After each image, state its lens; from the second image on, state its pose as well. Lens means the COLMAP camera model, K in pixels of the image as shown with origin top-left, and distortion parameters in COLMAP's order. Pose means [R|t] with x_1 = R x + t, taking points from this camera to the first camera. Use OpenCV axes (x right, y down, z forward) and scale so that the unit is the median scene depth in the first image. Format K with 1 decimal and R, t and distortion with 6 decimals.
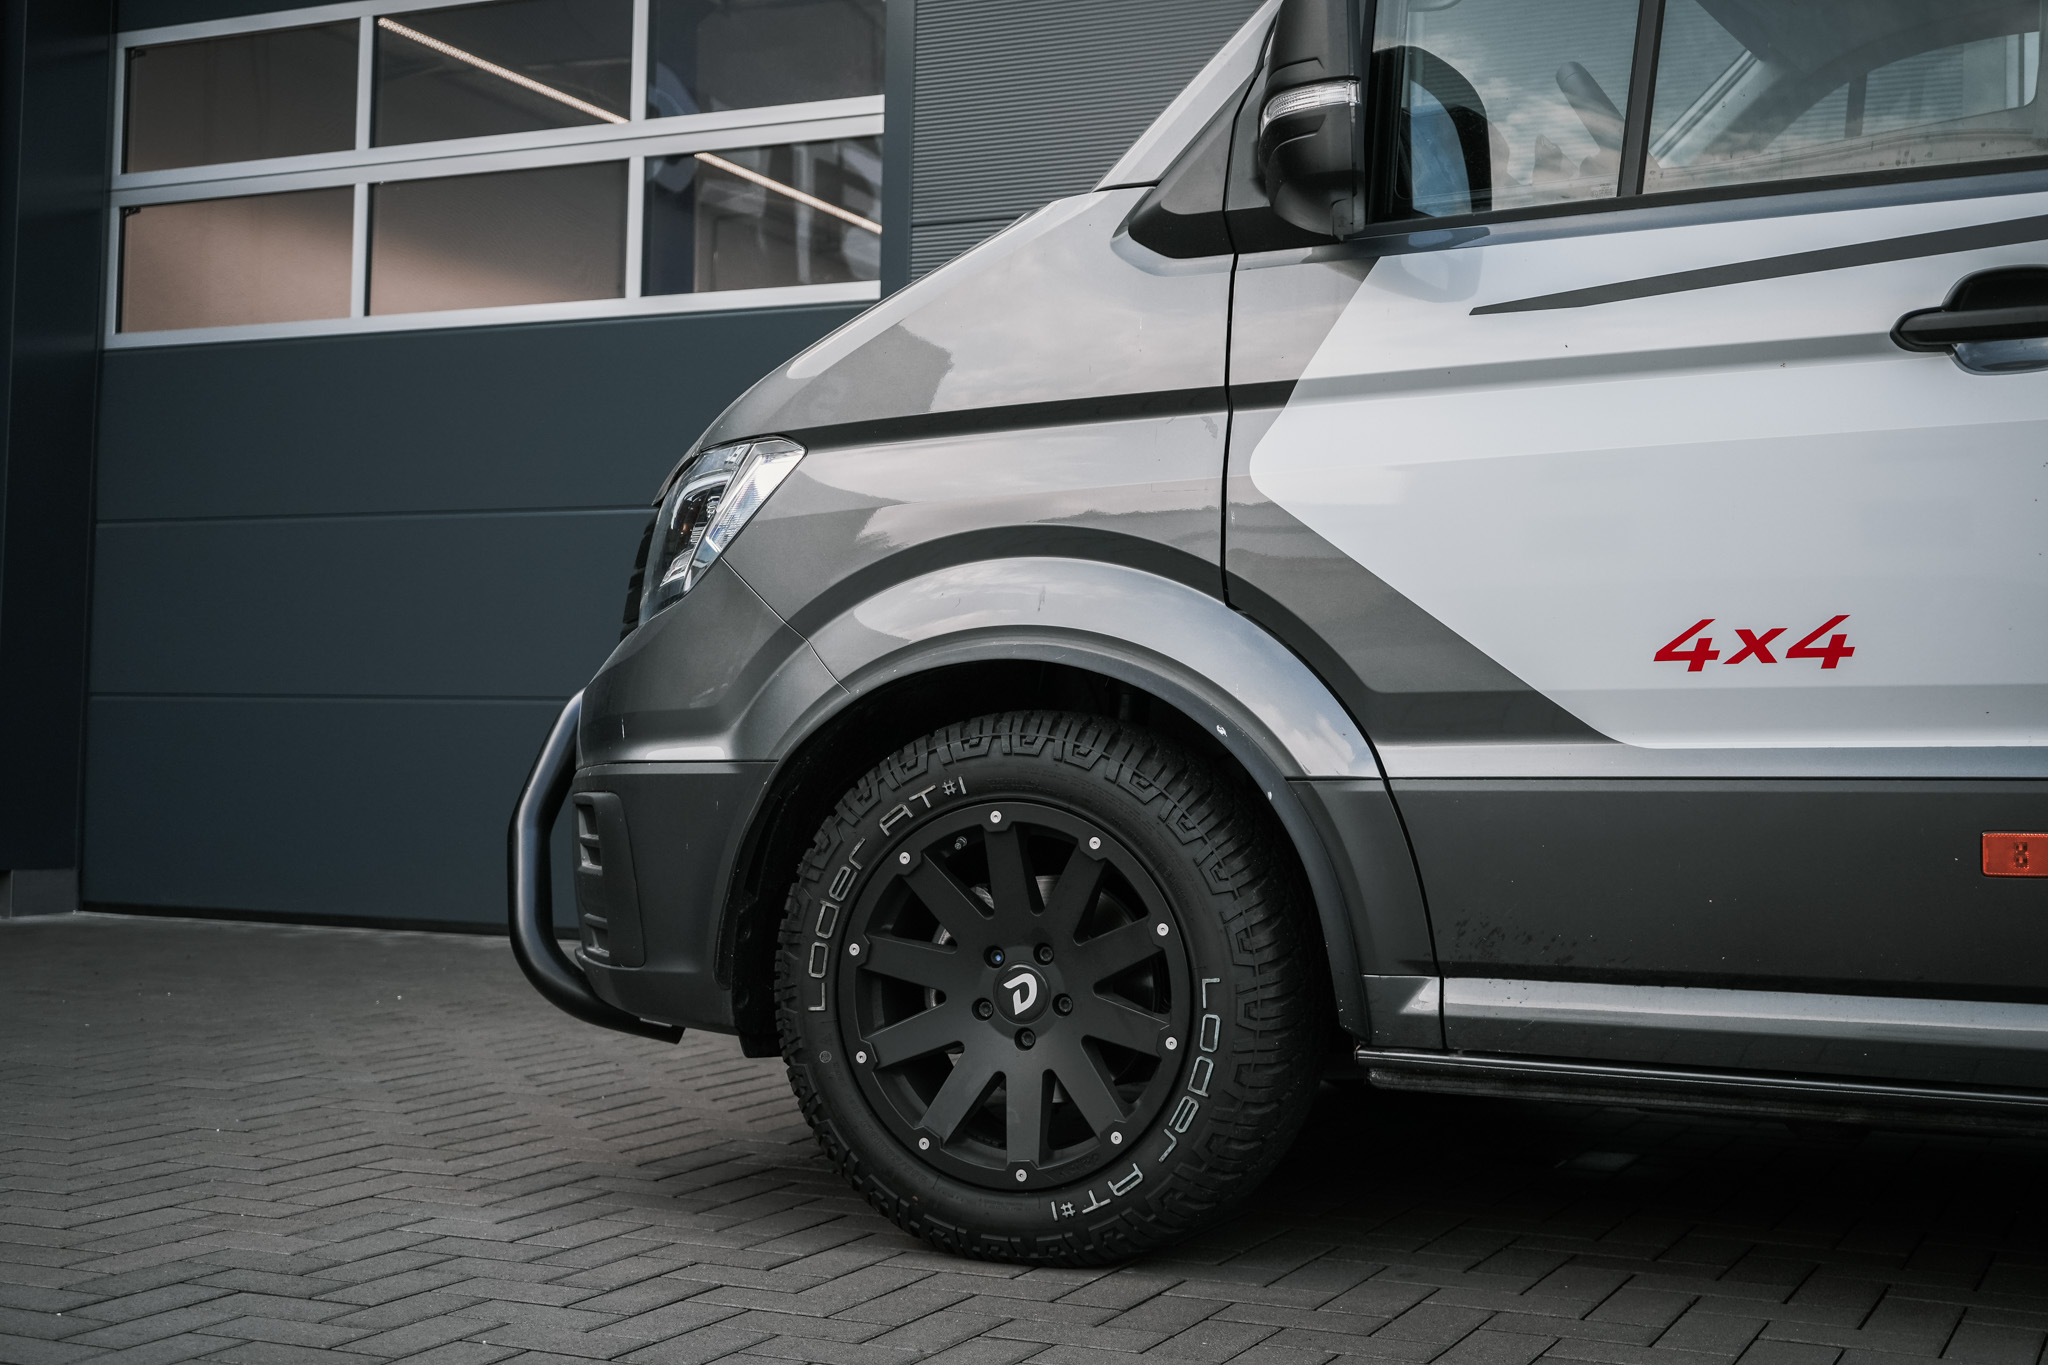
lens RADIAL K [[2600.6, 0, 1004.4], [0, 2600.6, 673.8], [0, 0, 1]] dist [0.002995, 0.000000]
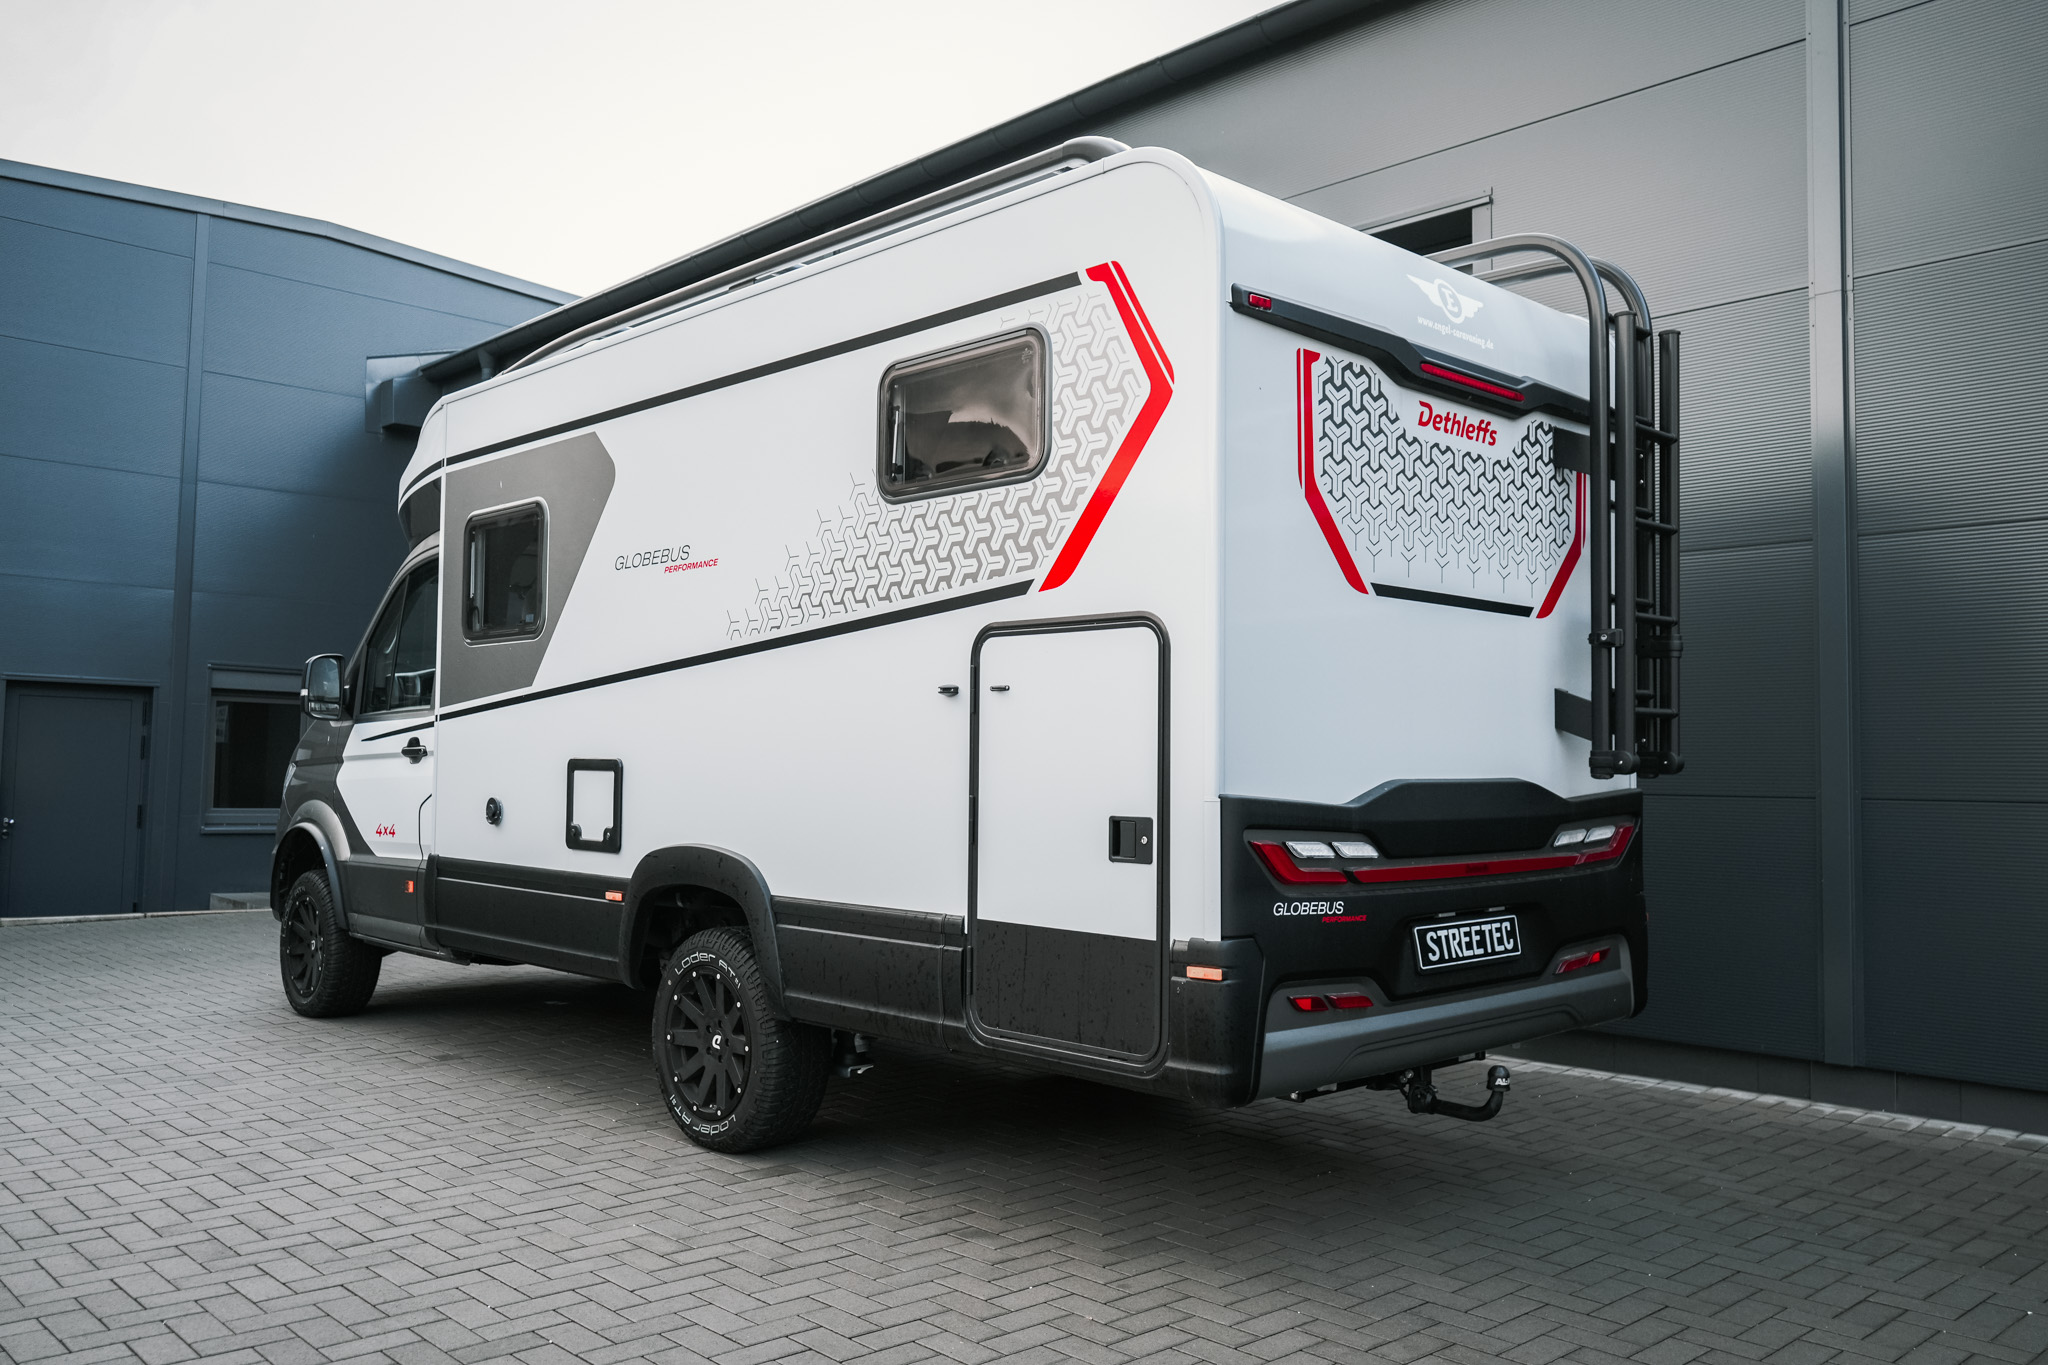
lens RADIAL K [[1623.8, 0, 1016.8], [0, 1623.8, 675.7], [0, 0, 1]] dist [-0.009563, 0.004660]
pose [[0.925490, -0.025103, -0.377939, 1.905453], [0.012717, 0.999298, -0.035233, -0.132809], [0.378558, 0.027802, 0.925160, -0.822663]]
